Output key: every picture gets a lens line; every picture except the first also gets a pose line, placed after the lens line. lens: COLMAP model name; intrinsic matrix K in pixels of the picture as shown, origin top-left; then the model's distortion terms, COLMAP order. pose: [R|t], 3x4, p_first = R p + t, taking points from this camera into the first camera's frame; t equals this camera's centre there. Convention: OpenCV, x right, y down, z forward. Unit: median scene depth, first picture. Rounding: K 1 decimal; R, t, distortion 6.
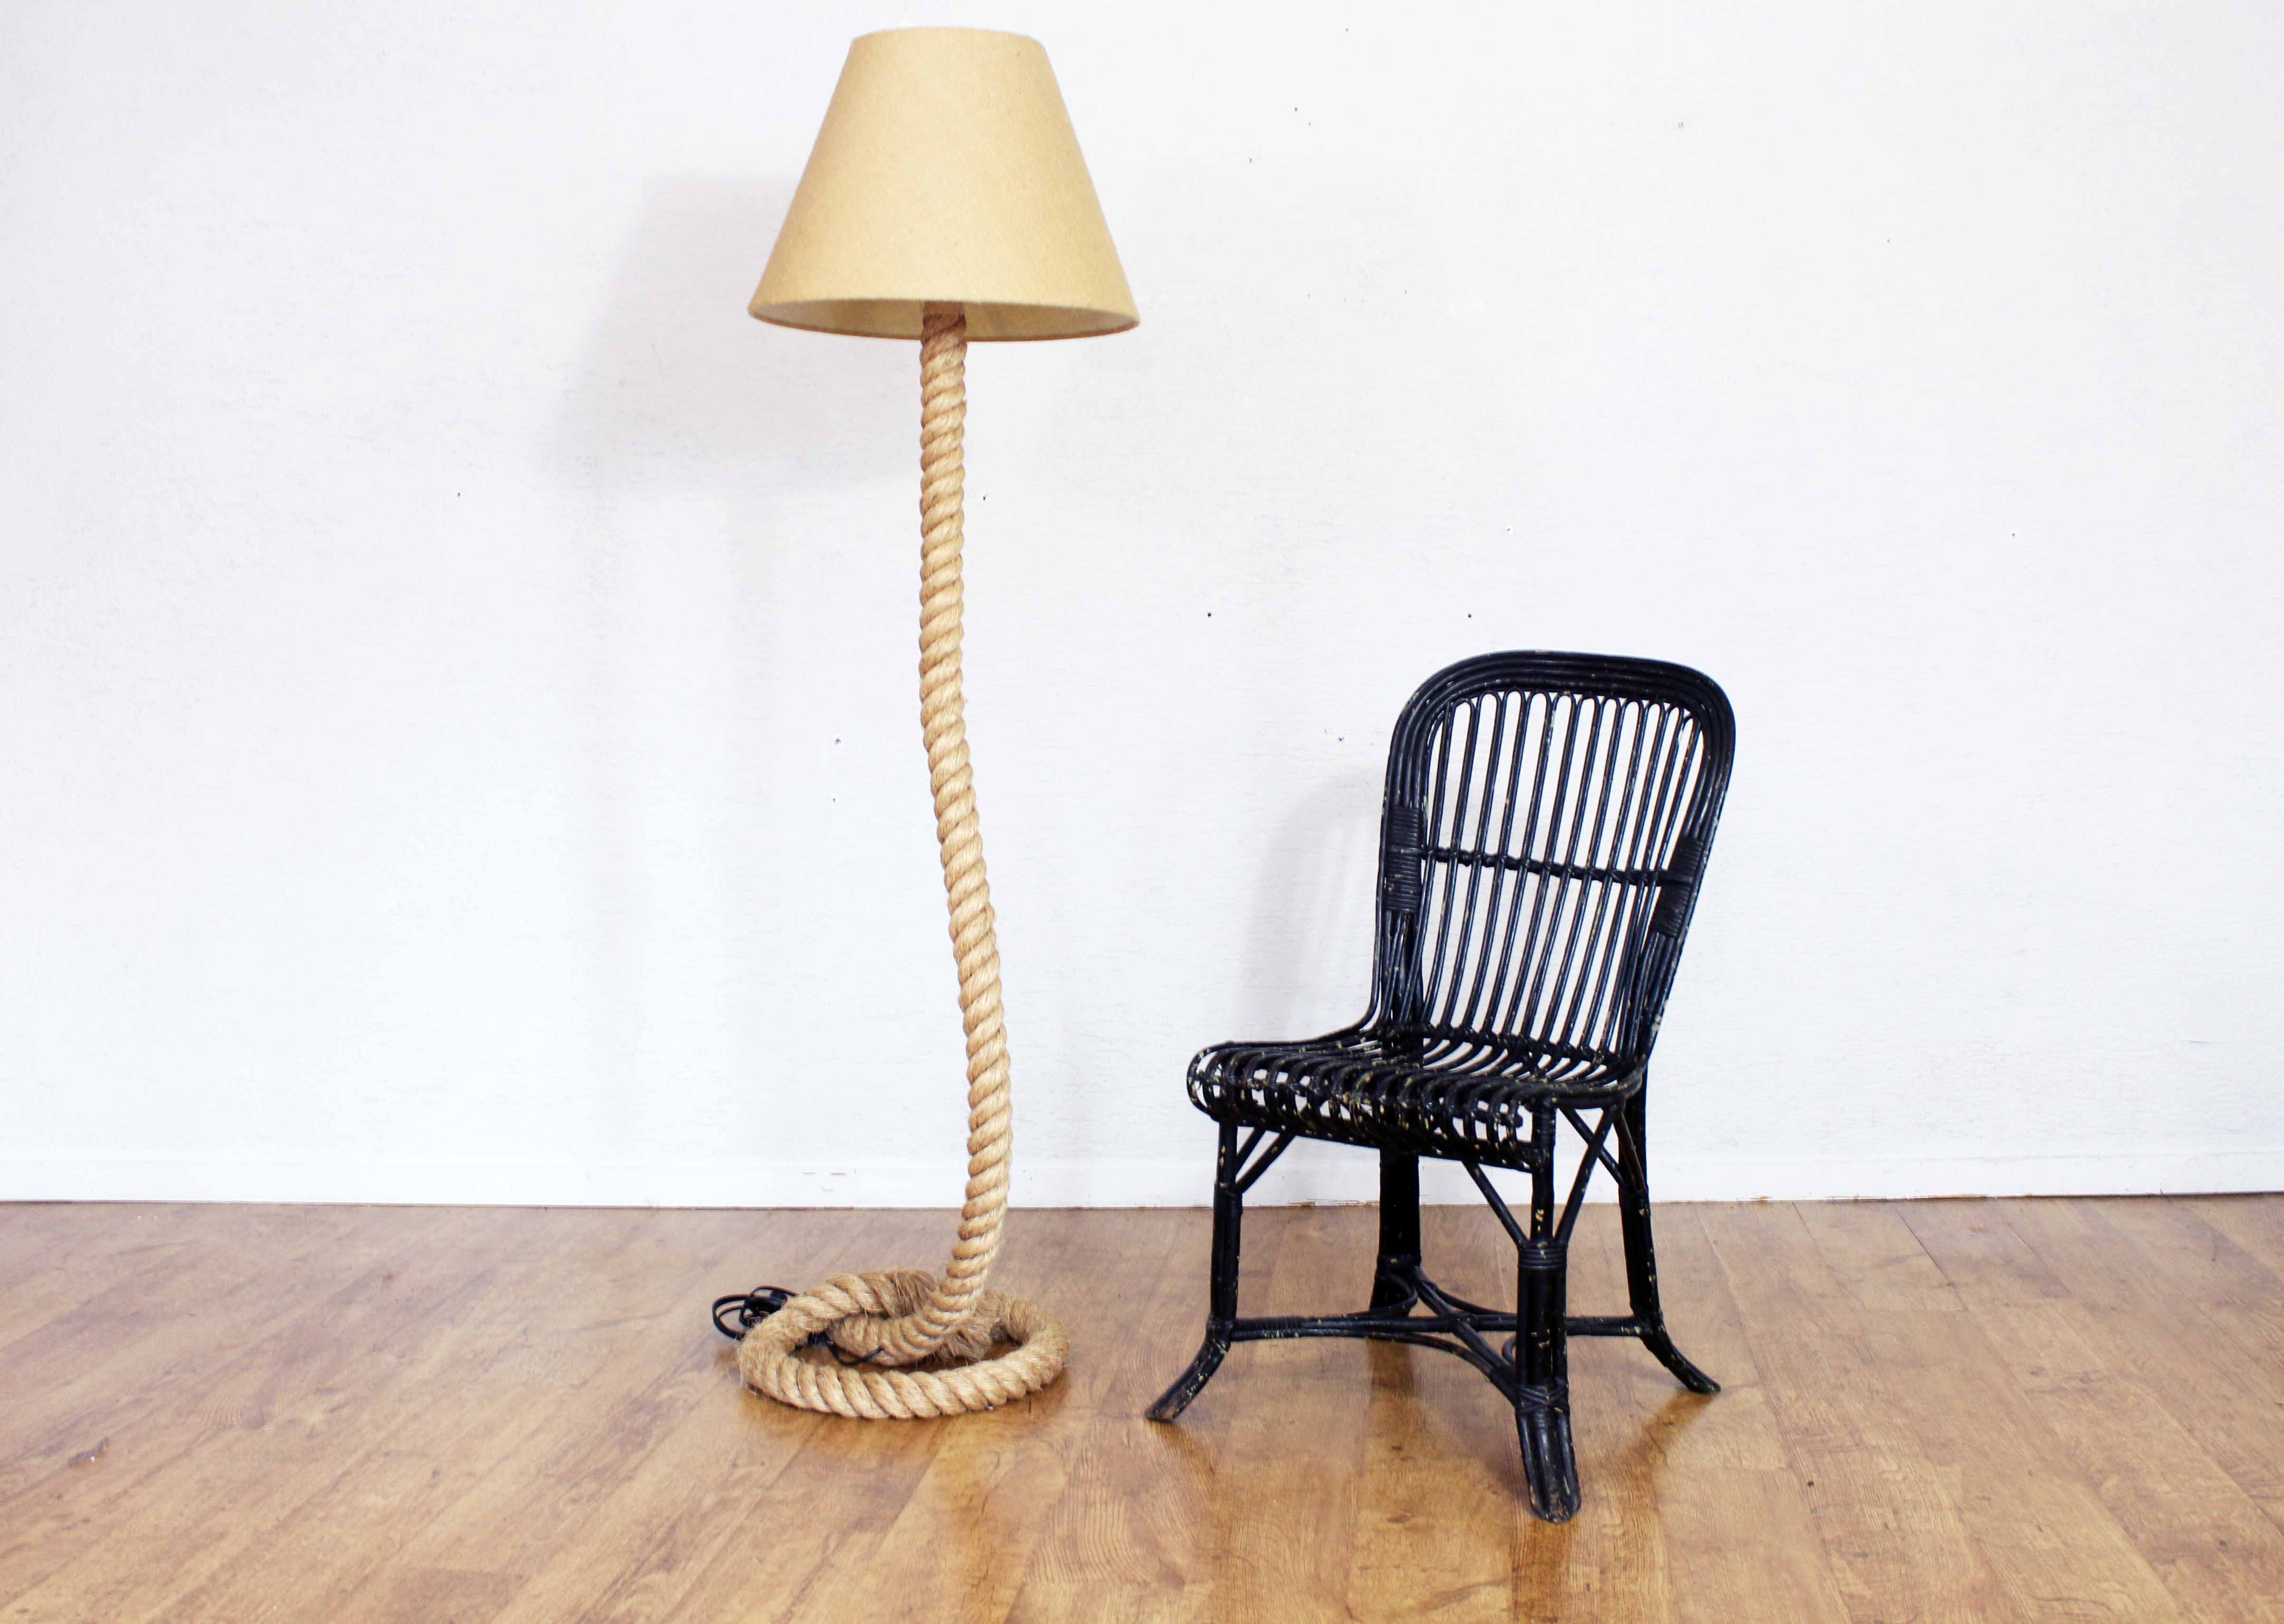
lens RADIAL K [[2304.0, 0, 1143.8], [0, 2304.0, 802.7], [0, 0, 1]] dist [0.015162, 0.000000]
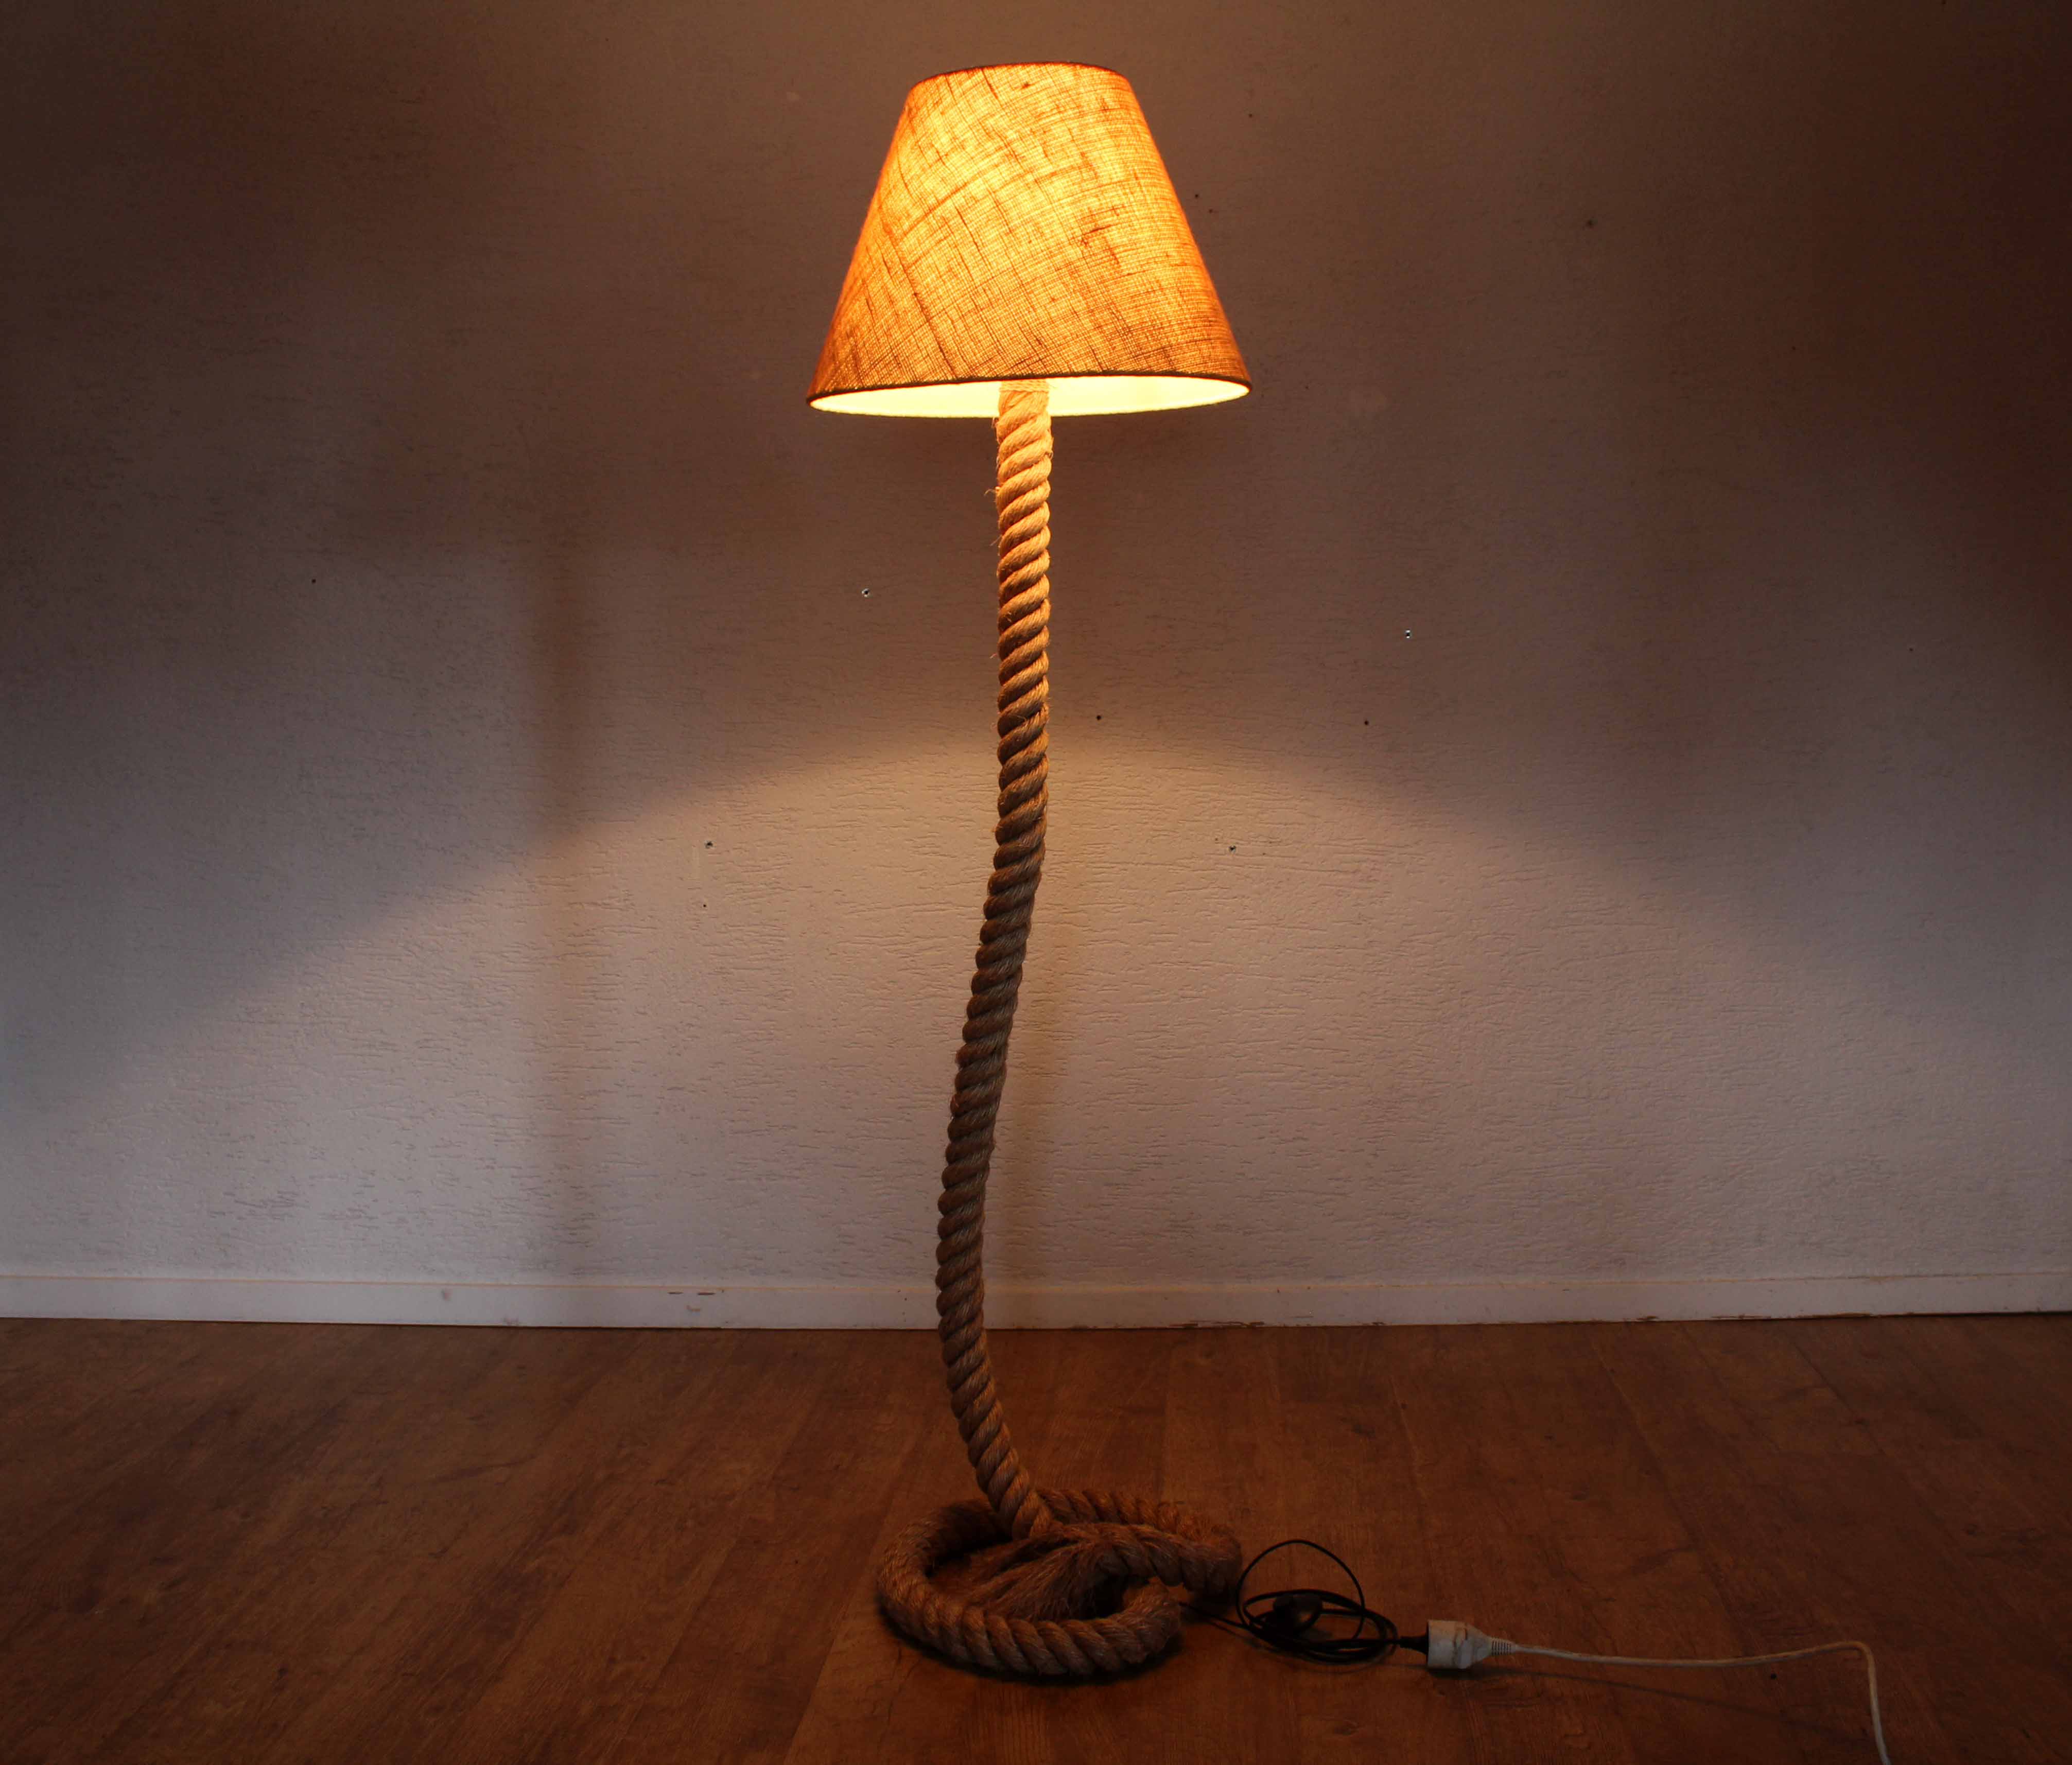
lens RADIAL K [[2164.3, 0, 1043.2], [0, 2164.3, 888.4], [0, 0, 1]] dist [-0.014566, 0.000000]
pose [[0.999198, 0.011541, 0.038347, -0.038917], [-0.011971, 0.999868, 0.011001, -0.026995], [-0.038215, -0.011451, 0.999204, 0.129144]]
